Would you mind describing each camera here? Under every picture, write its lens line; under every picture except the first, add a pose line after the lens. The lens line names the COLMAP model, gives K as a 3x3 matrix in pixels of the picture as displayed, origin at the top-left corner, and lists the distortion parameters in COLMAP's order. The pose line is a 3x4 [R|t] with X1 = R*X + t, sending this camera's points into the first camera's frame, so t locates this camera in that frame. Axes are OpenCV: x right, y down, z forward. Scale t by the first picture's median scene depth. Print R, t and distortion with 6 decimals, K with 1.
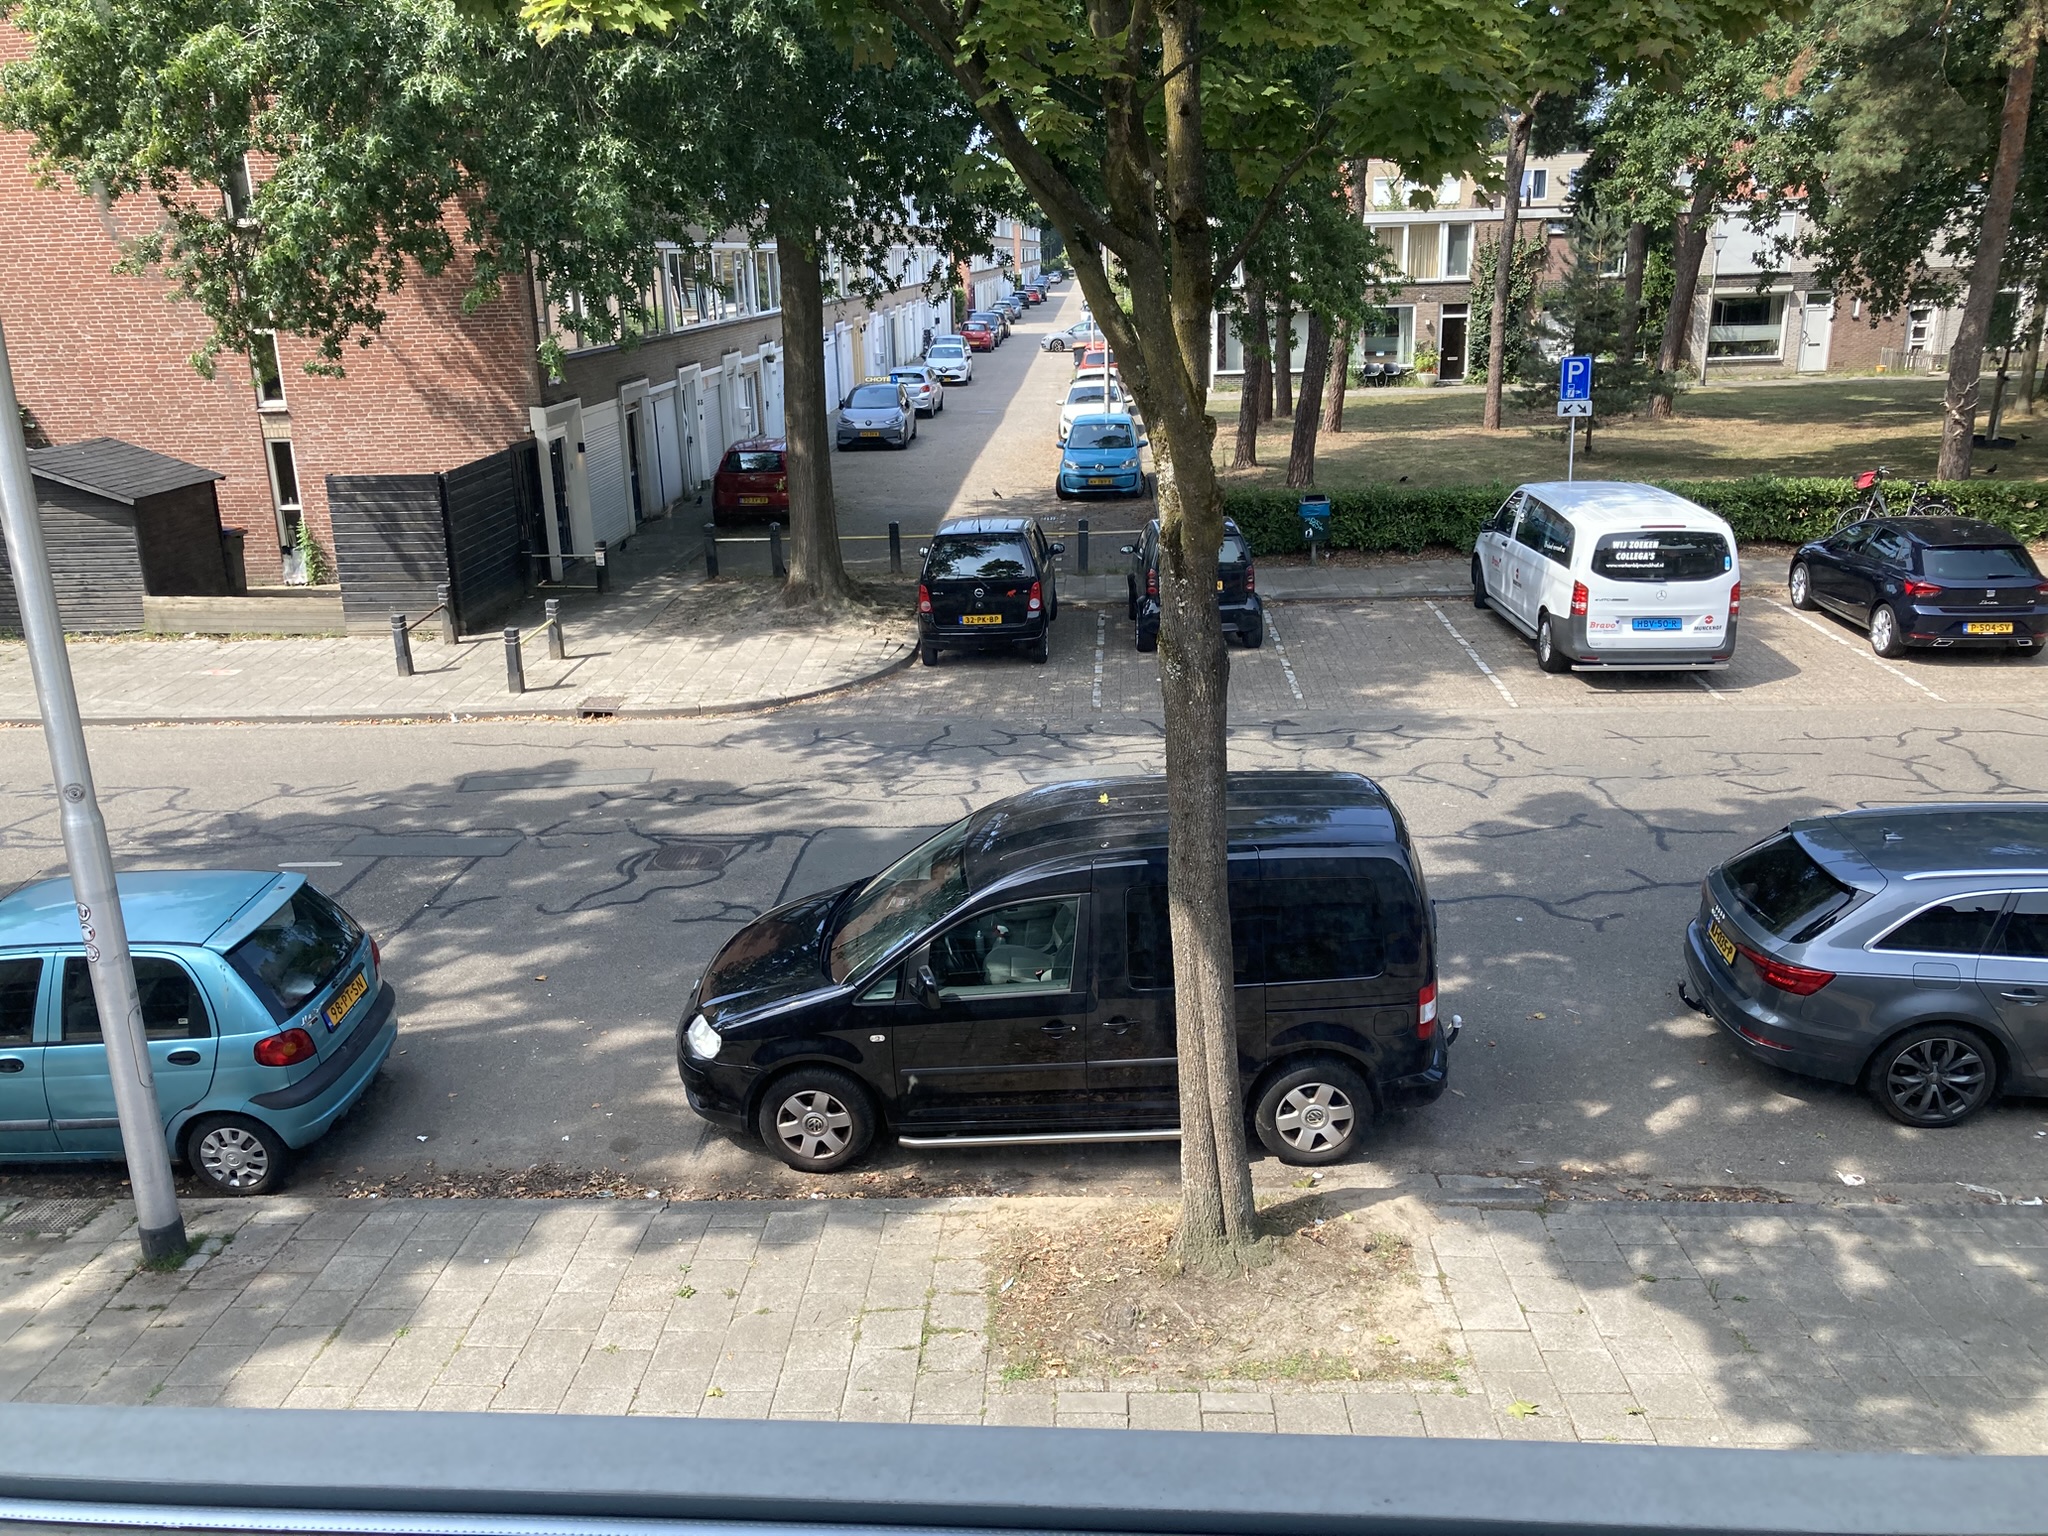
lens RADIAL K [[1697.0, 0, 1018.2], [0, 1697.0, 780.9], [0, 0, 1]] dist [0.017238, -0.019309]
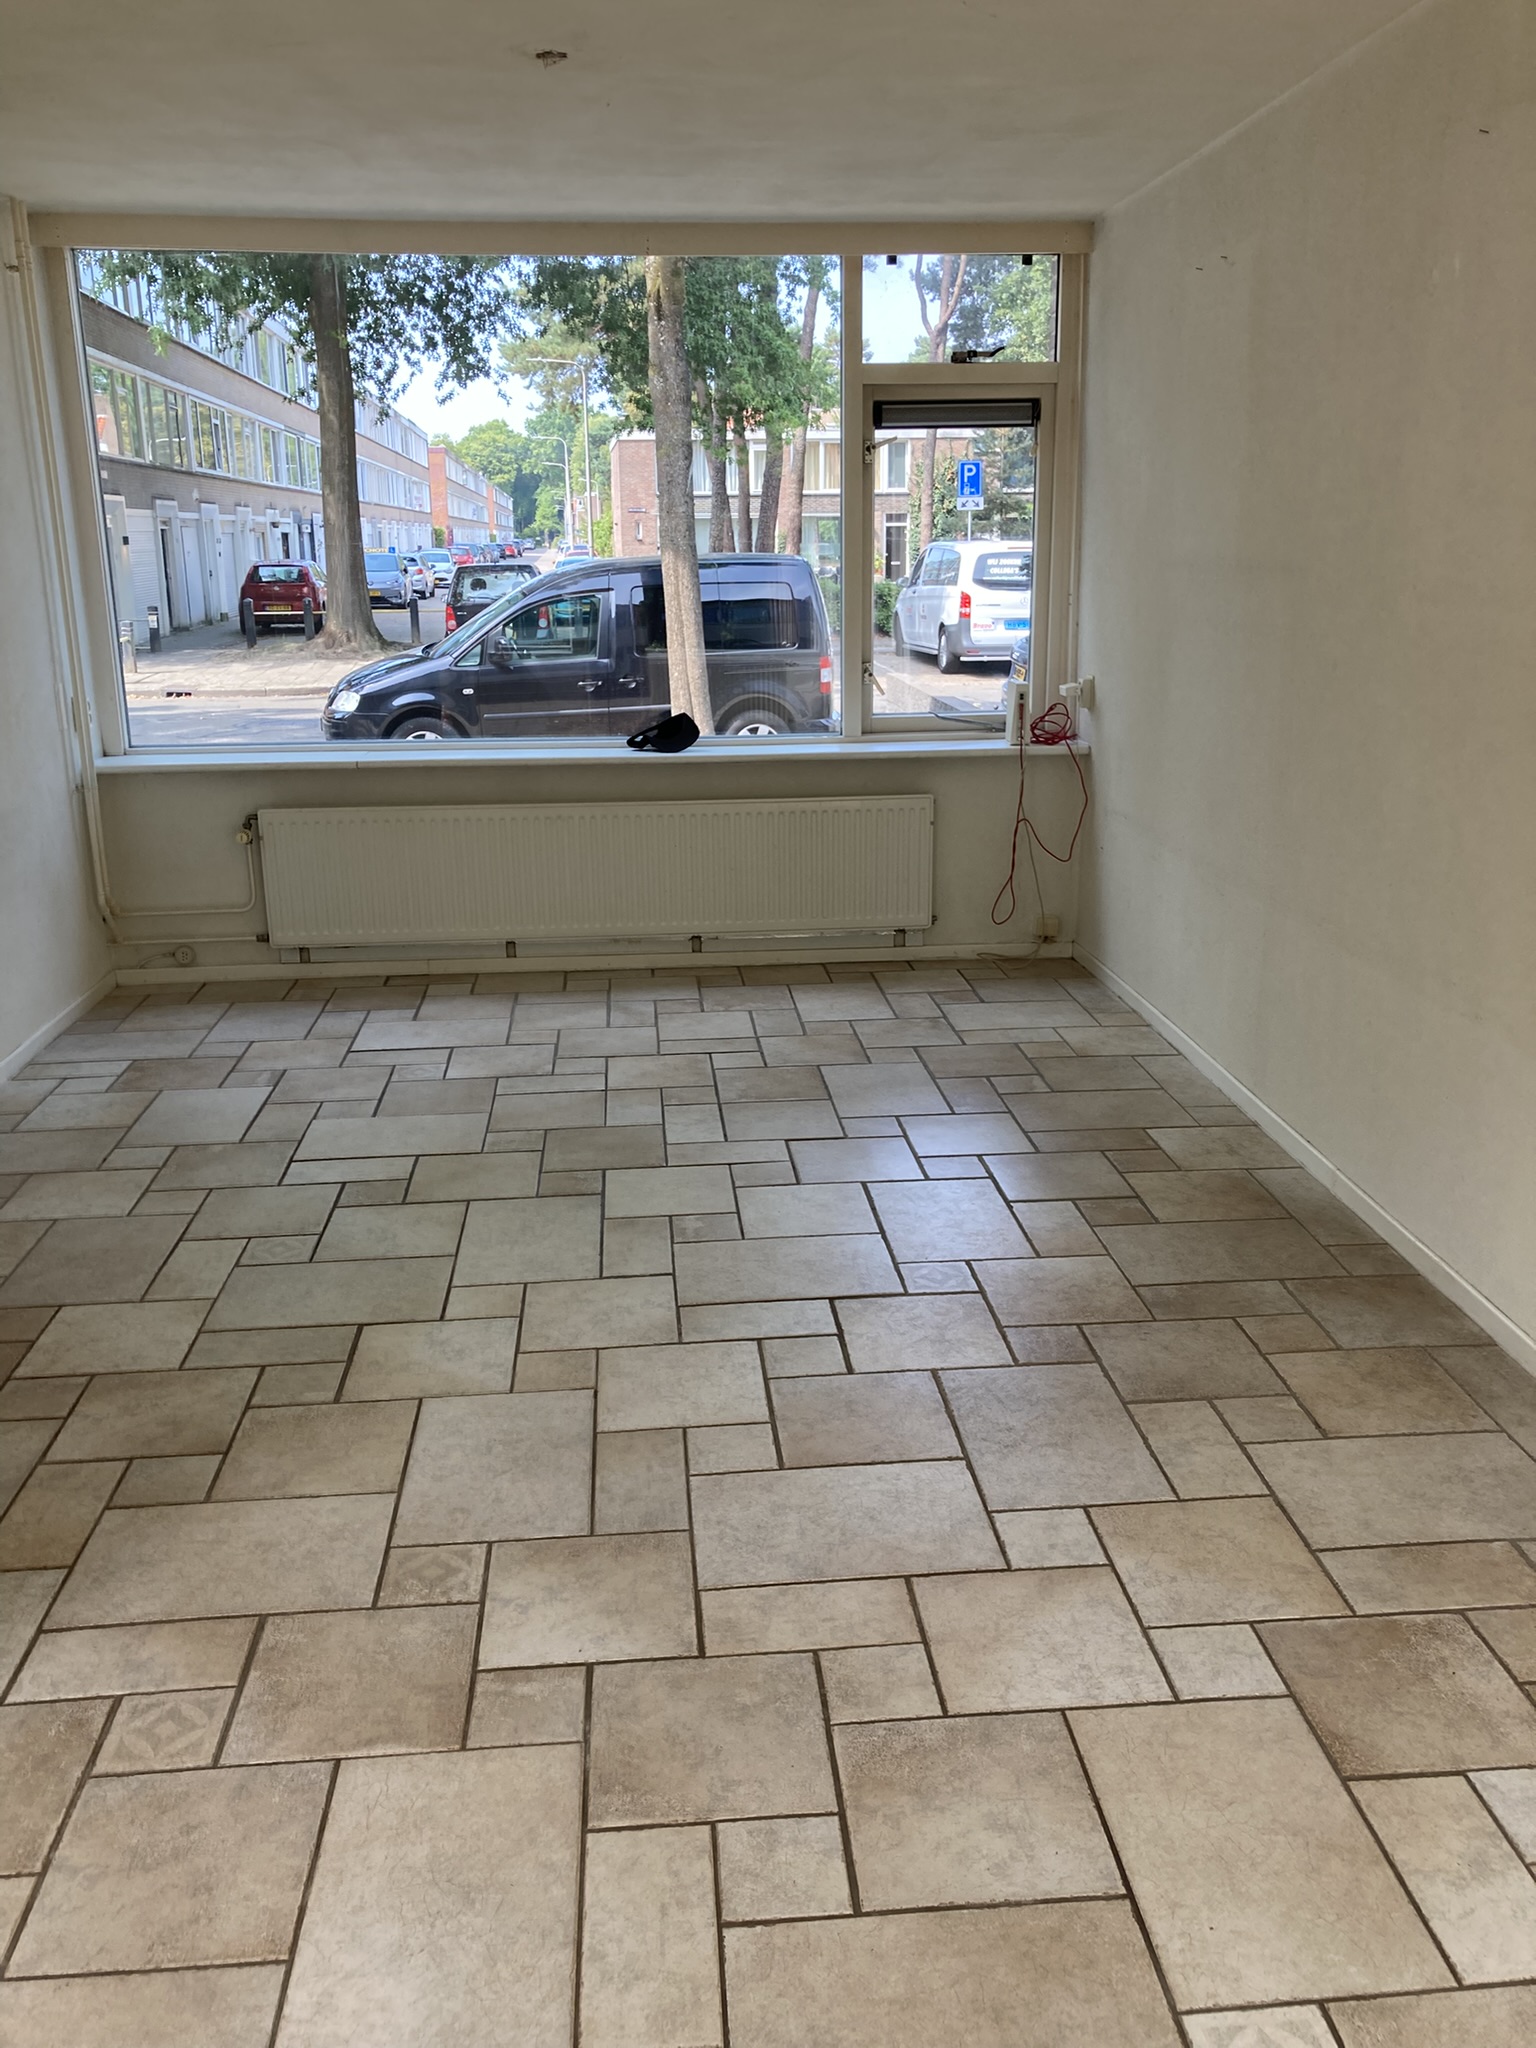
lens RADIAL K [[1697.0, 0, 772.9], [0, 1697.0, 1016.8], [0, 0, 1]] dist [0.017238, -0.019309]
pose [[0.986951, -0.022987, 0.159372, -0.023173], [0.027752, 0.999230, -0.027738, 0.180263], [-0.158612, 0.031799, 0.986829, -0.190332]]
